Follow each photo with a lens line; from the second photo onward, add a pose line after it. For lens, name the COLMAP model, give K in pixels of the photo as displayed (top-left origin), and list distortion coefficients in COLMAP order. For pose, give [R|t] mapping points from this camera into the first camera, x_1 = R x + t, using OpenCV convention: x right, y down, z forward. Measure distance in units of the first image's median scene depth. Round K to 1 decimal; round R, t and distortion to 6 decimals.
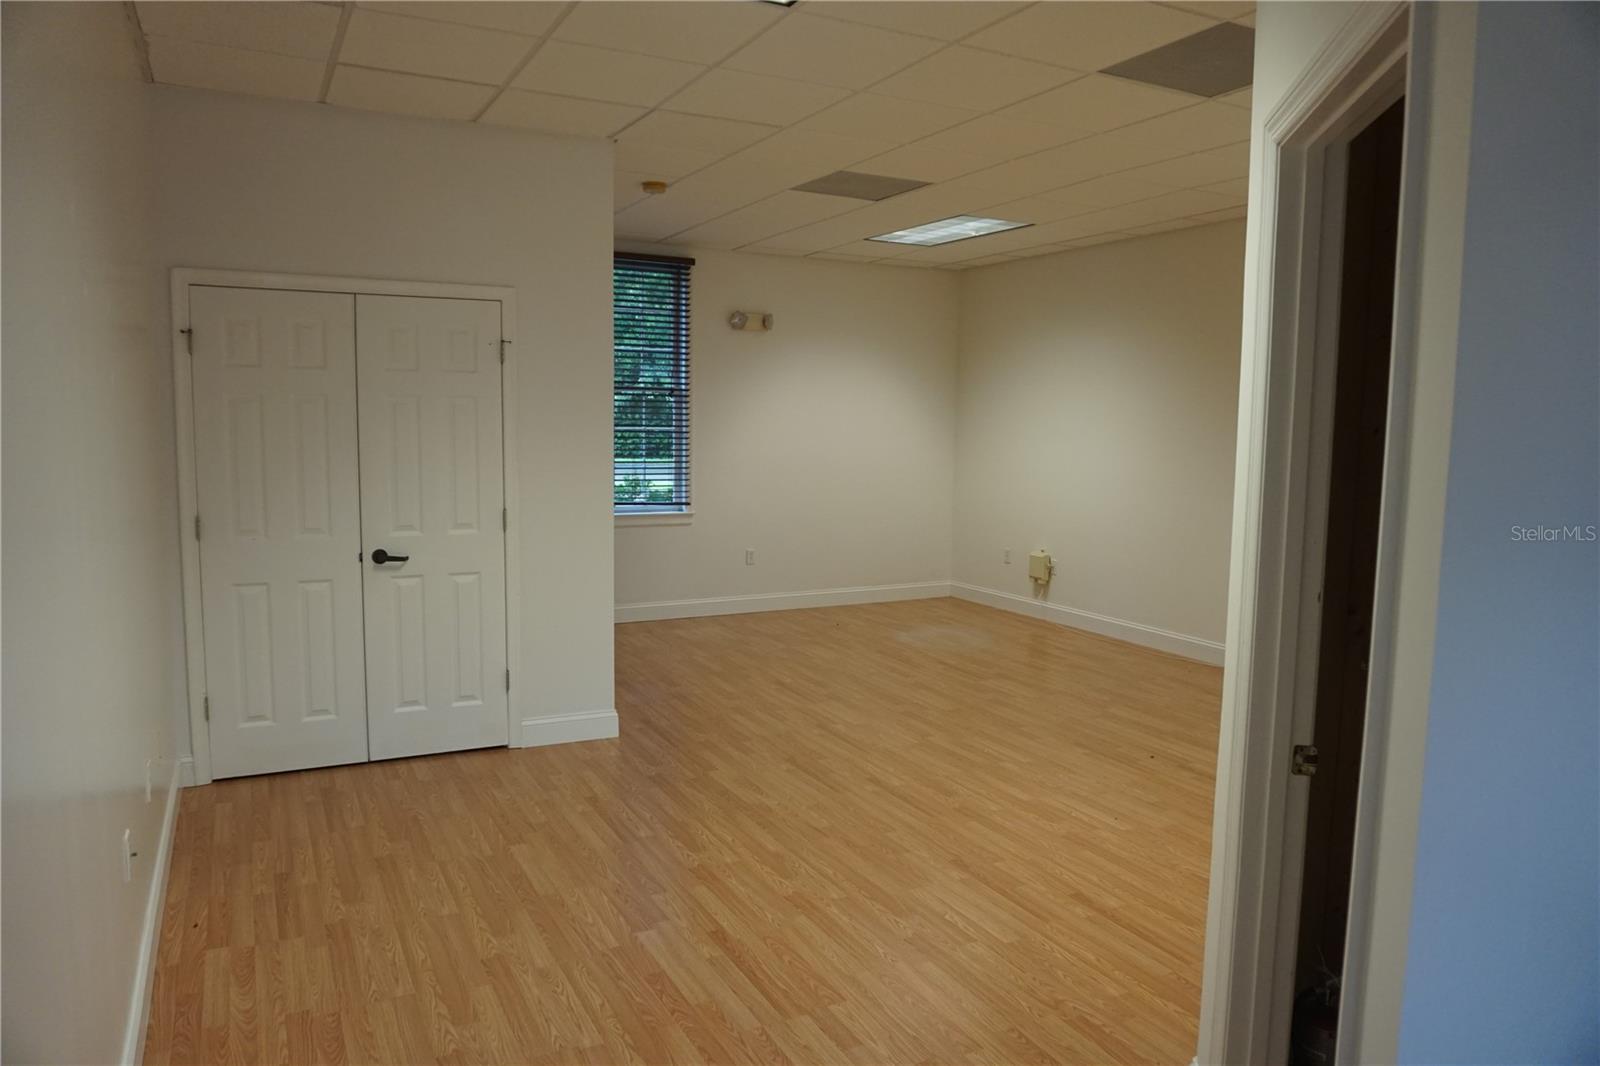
lens RADIAL K [[1067.6, 0, 795.8], [0, 1067.6, 542.0], [0, 0, 1]] dist [-0.072792, 0.040509]
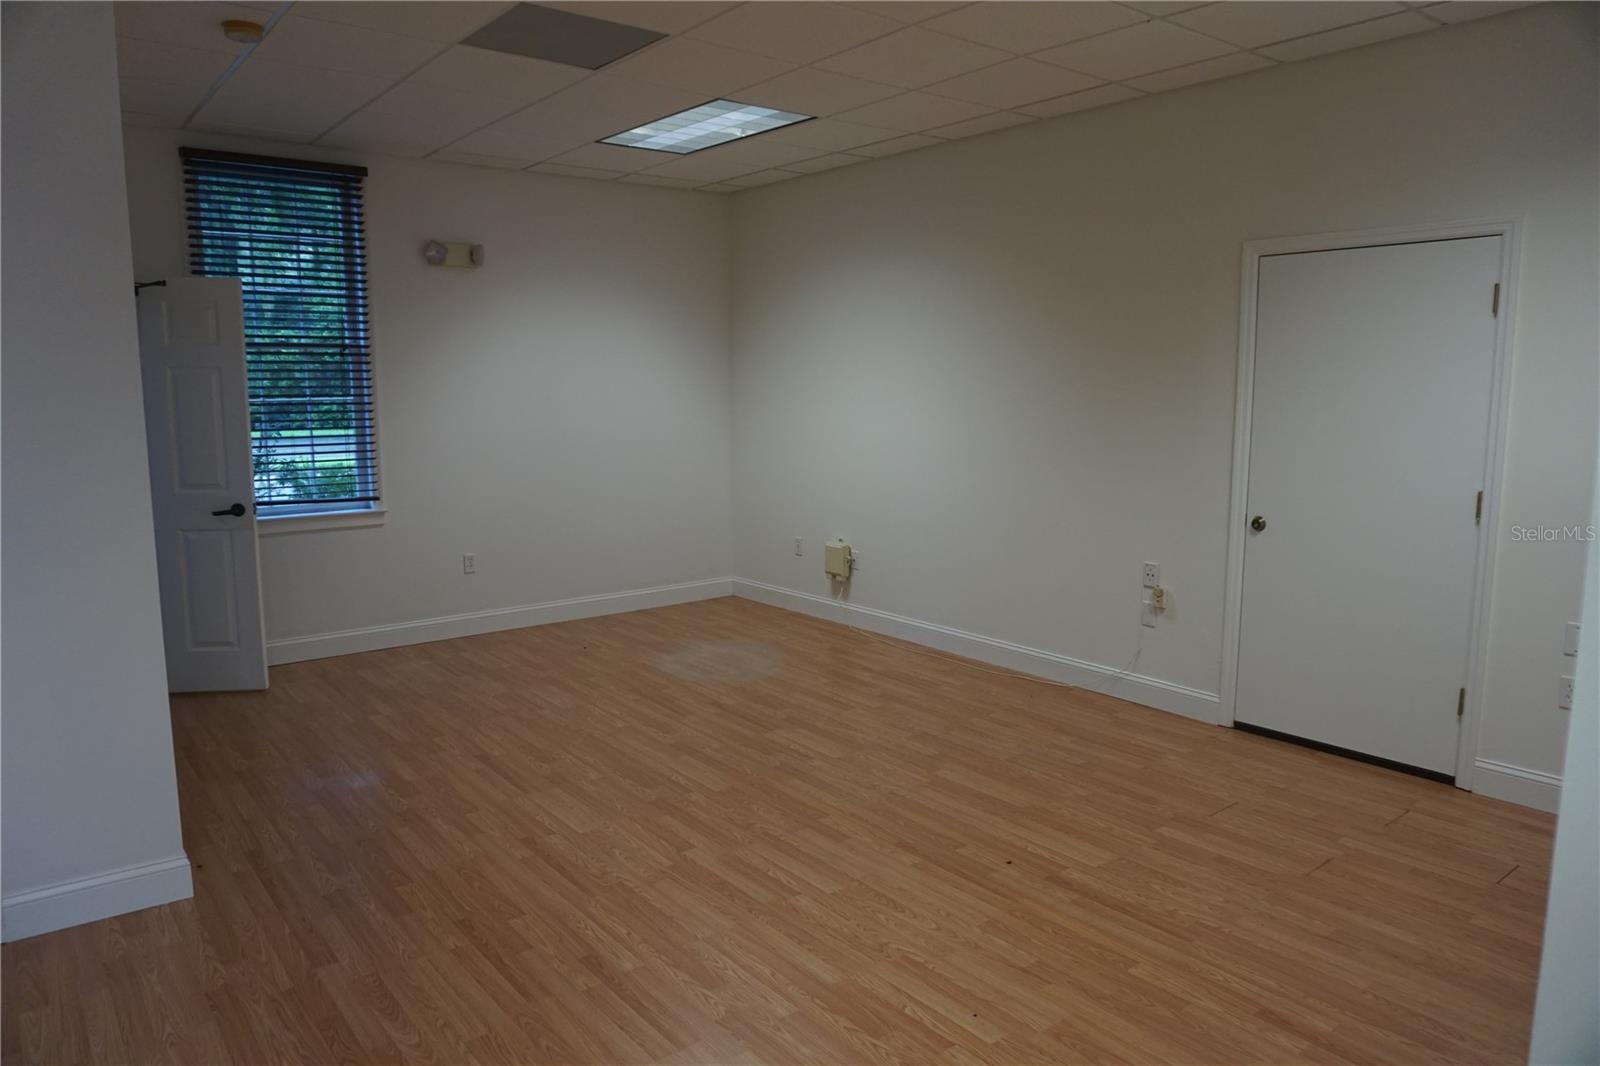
lens RADIAL K [[1067.6, 0, 795.8], [0, 1067.6, 542.0], [0, 0, 1]] dist [-0.072792, 0.040509]
pose [[0.981669, -0.043272, 0.185617, 0.070211], [0.036687, 0.998574, 0.038770, -0.033604], [-0.187030, -0.031250, 0.981857, 0.306716]]
